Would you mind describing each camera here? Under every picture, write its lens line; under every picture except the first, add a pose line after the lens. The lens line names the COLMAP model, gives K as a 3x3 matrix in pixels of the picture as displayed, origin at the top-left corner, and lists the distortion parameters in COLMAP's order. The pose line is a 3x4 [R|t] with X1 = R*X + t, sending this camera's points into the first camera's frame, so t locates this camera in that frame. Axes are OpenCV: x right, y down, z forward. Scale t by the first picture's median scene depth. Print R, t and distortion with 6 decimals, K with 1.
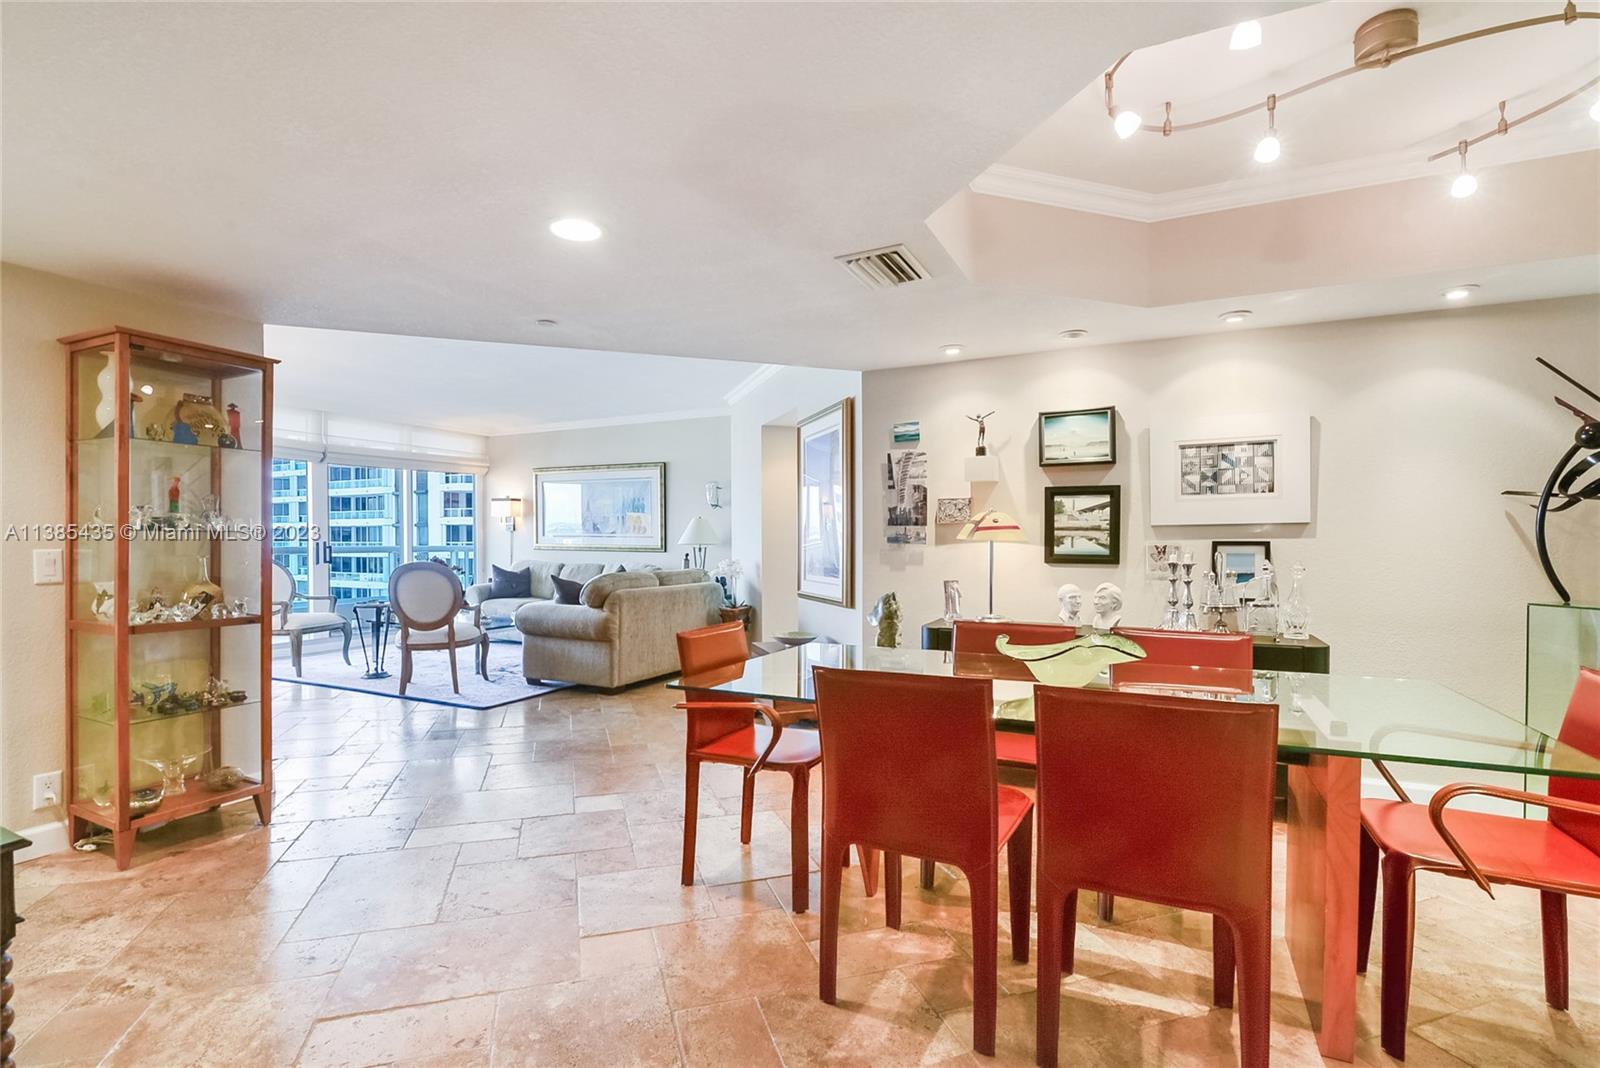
lens RADIAL K [[732.9, 0, 800.0], [0, 732.9, 534.0], [0, 0, 1]] dist [0.017080, -0.000103]
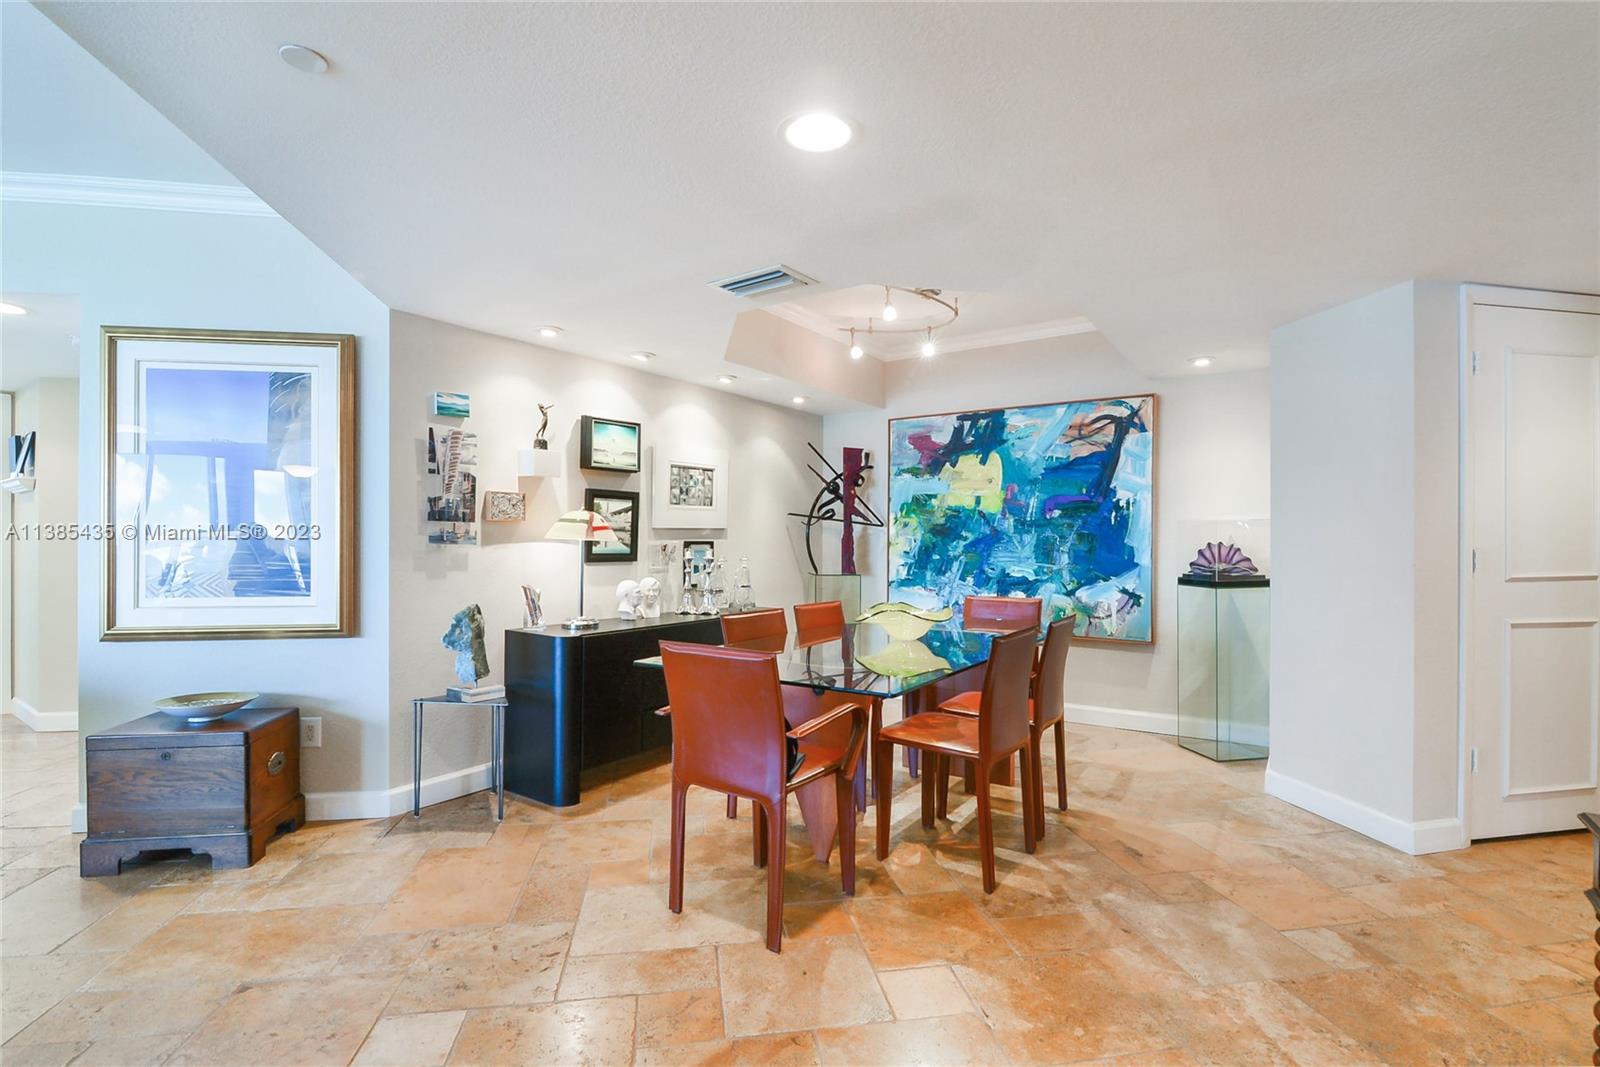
lens RADIAL K [[732.9, 0, 800.0], [0, 732.9, 533.5], [0, 0, 1]] dist [0.017080, -0.000103]
pose [[0.189937, 0.010221, 0.981743, -0.623288], [-0.009977, 0.999914, -0.008480, 0.005134], [-0.981746, -0.008184, 0.190023, 0.514530]]
